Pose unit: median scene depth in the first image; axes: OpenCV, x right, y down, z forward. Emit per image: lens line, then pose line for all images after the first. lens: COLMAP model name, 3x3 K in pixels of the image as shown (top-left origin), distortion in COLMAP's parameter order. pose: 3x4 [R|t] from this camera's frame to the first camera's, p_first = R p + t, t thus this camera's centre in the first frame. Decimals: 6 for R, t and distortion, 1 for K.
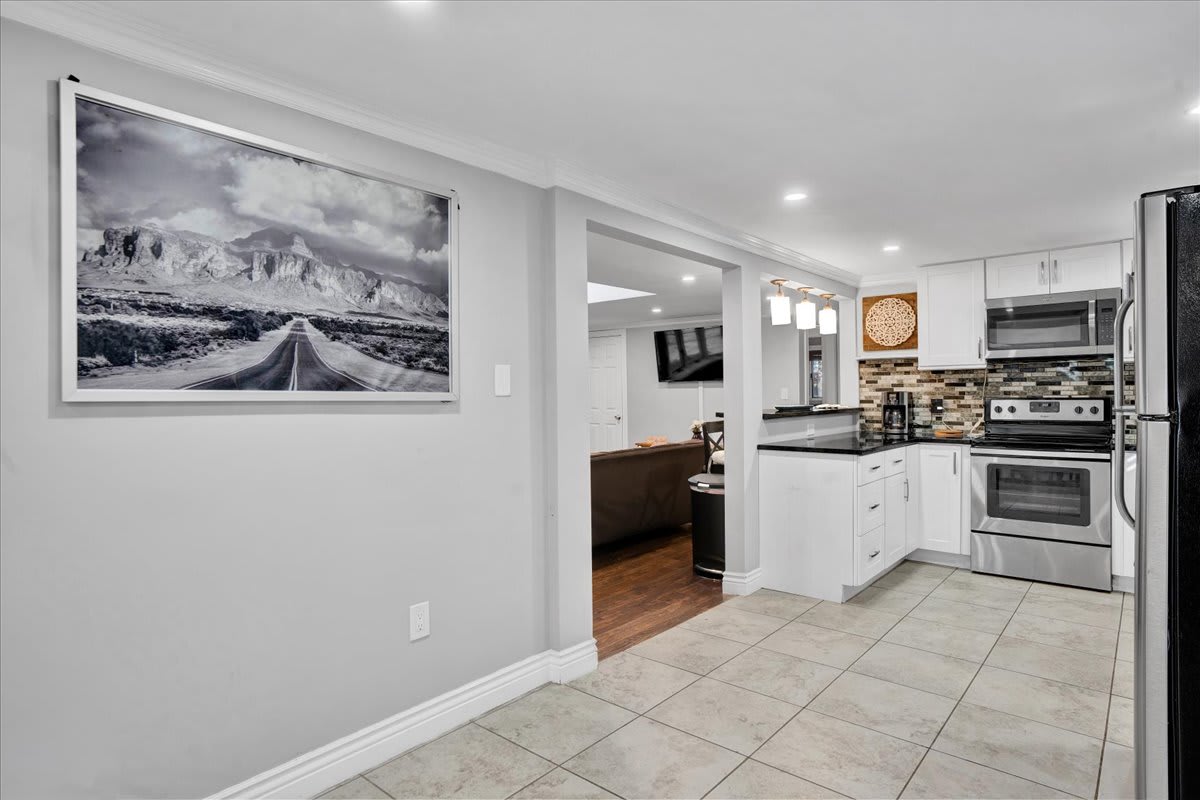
lens RADIAL K [[649.3, 0, 594.2], [0, 649.3, 387.0], [0, 0, 1]] dist [-0.064549, 0.035126]
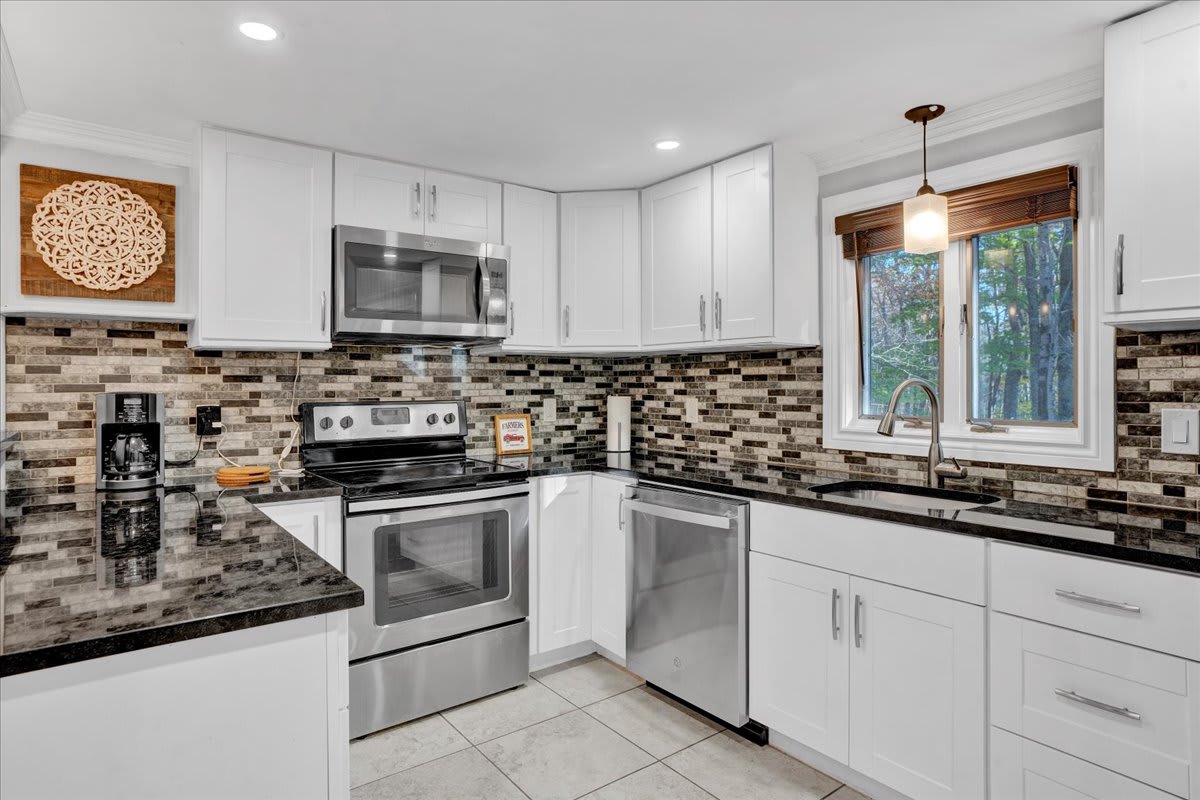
lens RADIAL K [[649.3, 0, 594.2], [0, 649.3, 387.0], [0, 0, 1]] dist [-0.064549, 0.035126]
pose [[0.215953, 0.003755, 0.976397, 0.114917], [-0.005882, 0.999979, -0.002545, 0.002716], [-0.976386, -0.005193, 0.215970, 0.605281]]
